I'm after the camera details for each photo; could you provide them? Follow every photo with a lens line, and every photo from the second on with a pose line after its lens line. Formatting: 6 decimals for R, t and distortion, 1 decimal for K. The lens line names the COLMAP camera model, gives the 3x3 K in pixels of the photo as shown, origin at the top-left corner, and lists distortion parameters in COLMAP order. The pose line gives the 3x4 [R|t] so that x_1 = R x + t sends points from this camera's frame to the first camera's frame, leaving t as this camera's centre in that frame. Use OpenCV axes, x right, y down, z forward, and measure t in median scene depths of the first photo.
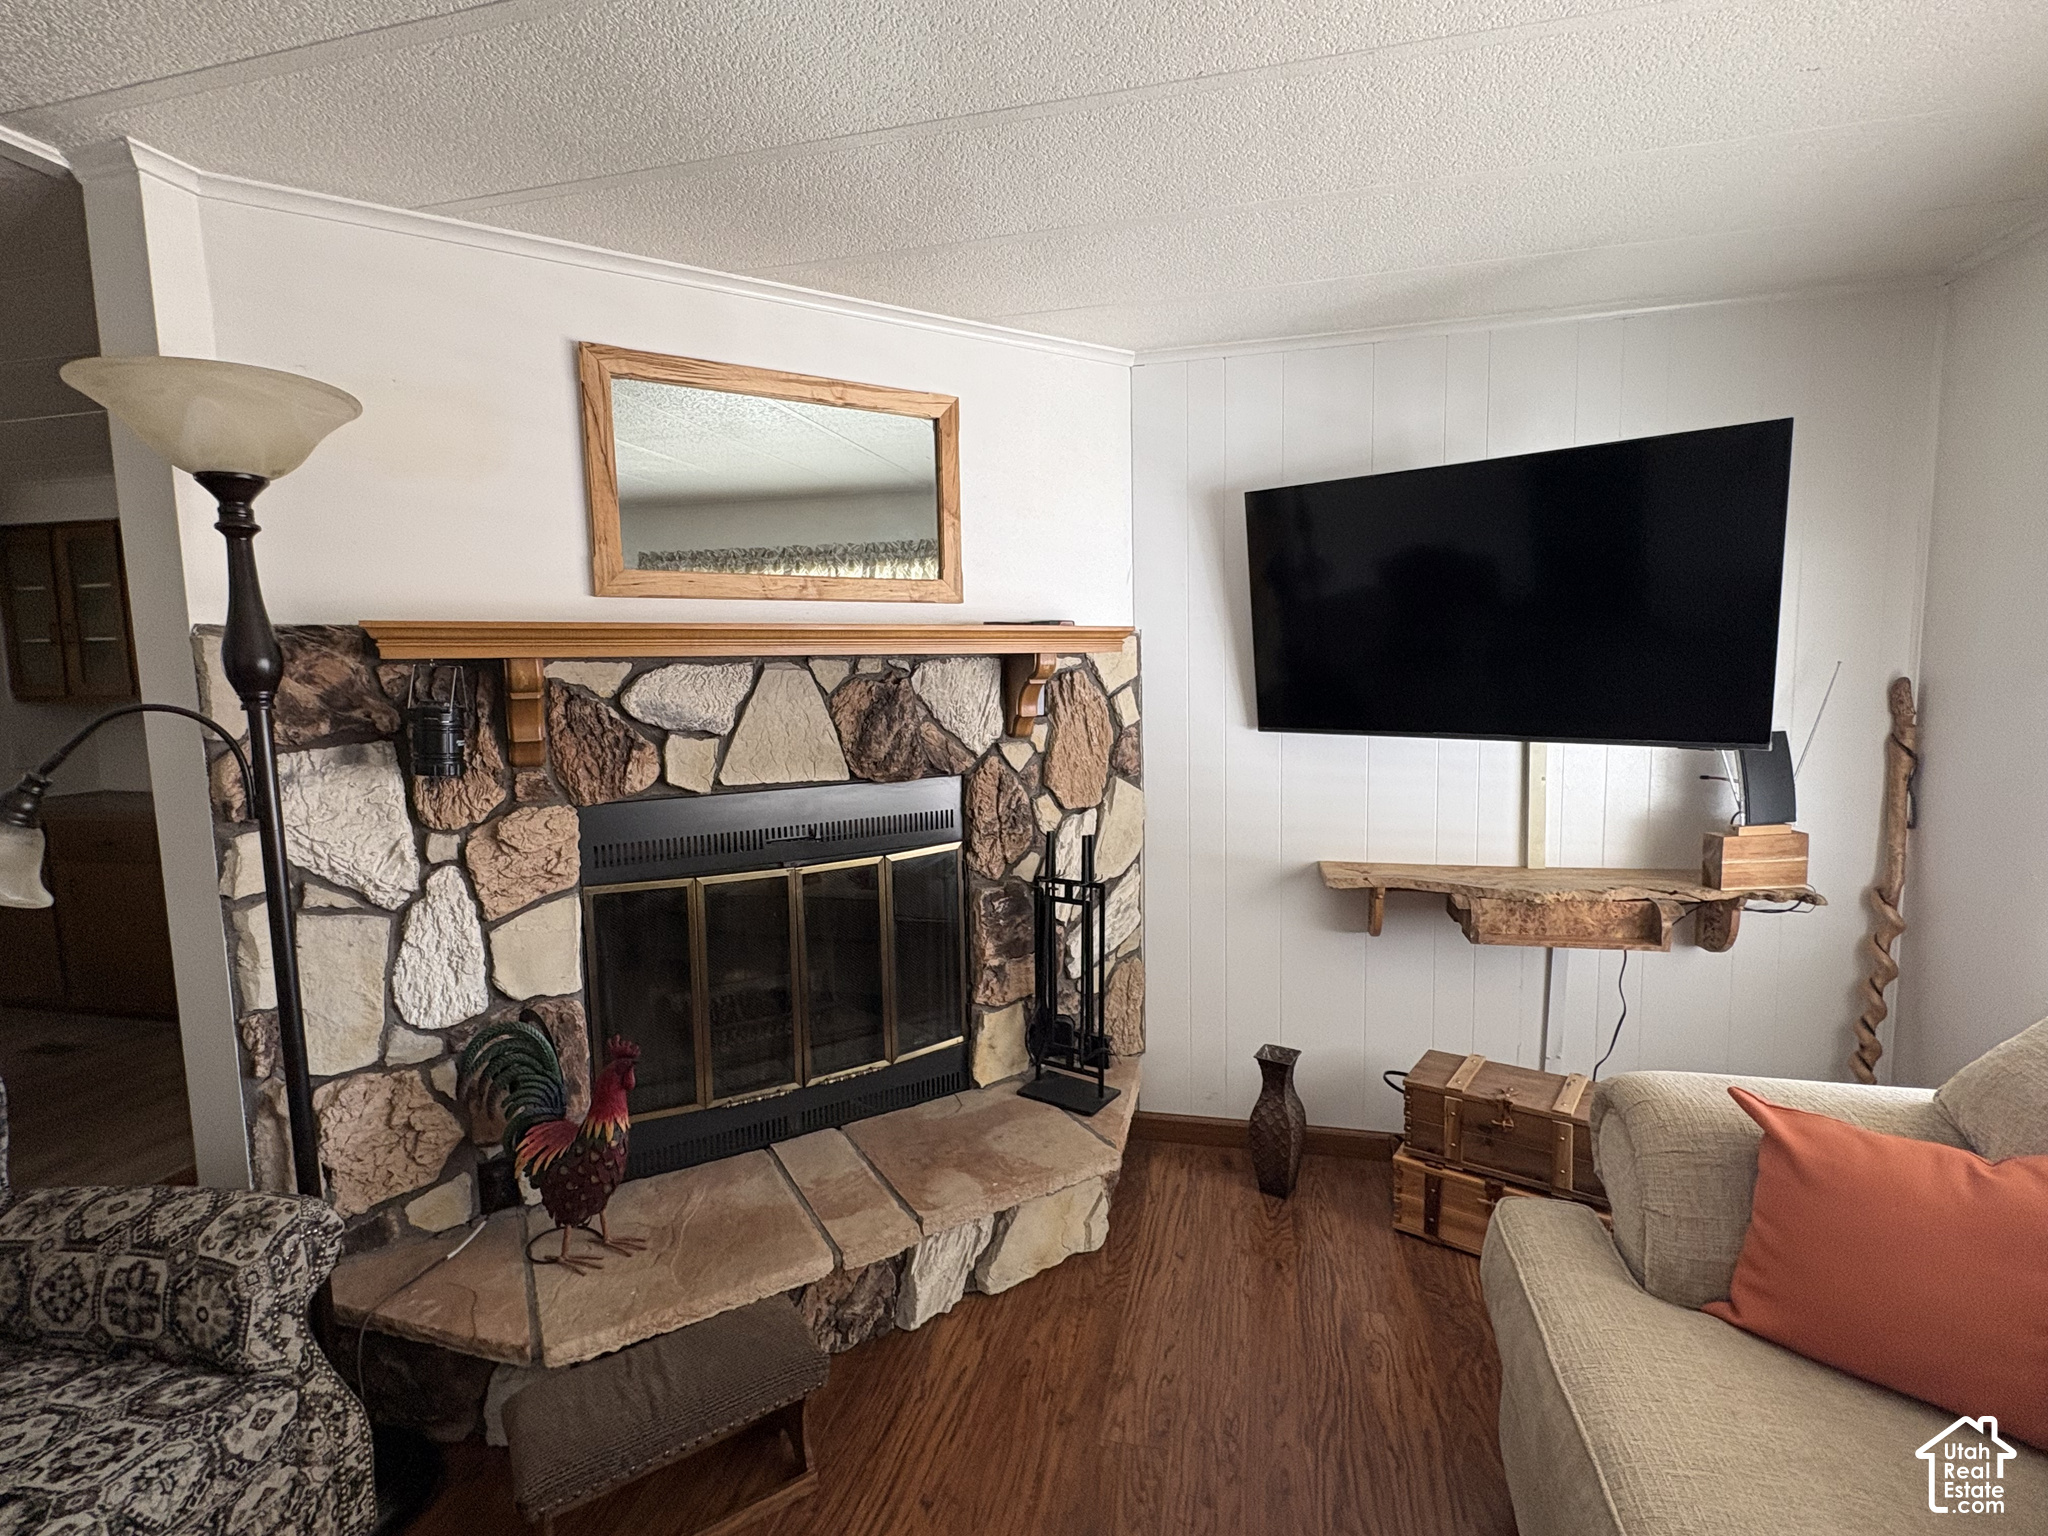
lens RADIAL K [[939.0, 0, 1029.5], [0, 939.0, 777.0], [0, 0, 1]] dist [0.001049, -0.000541]
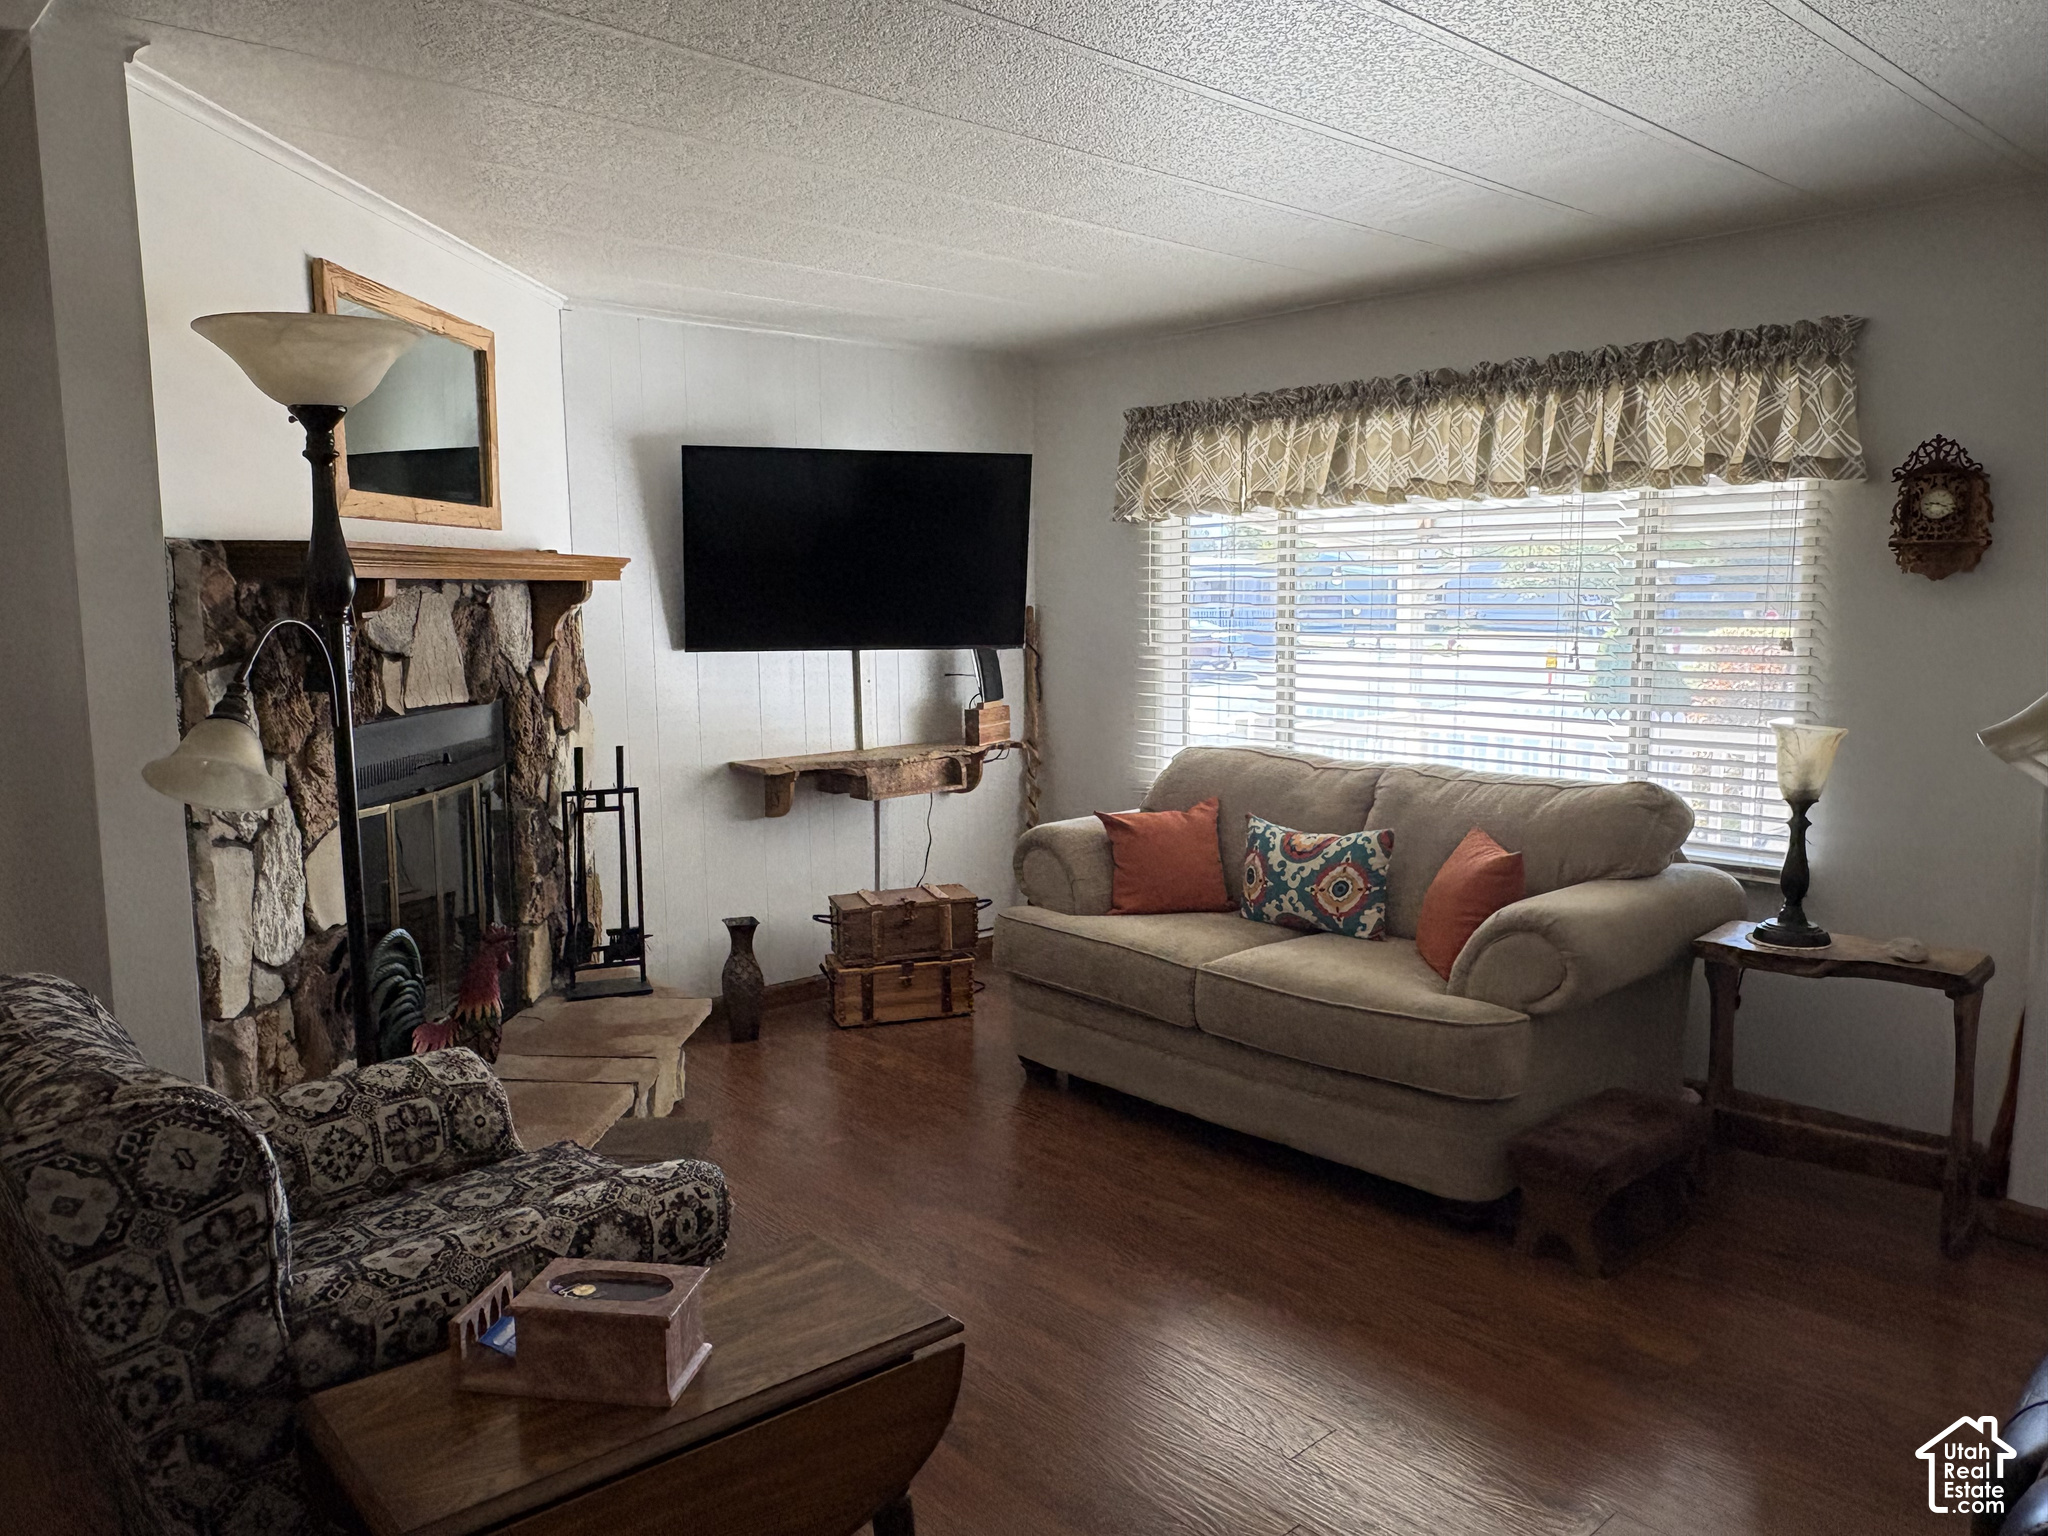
lens RADIAL K [[1505.4, 0, 1027.6], [0, 1505.4, 769.2], [0, 0, 1]] dist [-0.009032, -0.001001]
pose [[0.548783, -0.083961, 0.831738, -1.230541], [0.086383, 0.995313, 0.043477, 0.057967], [-0.831490, 0.047989, 0.553463, -0.405690]]
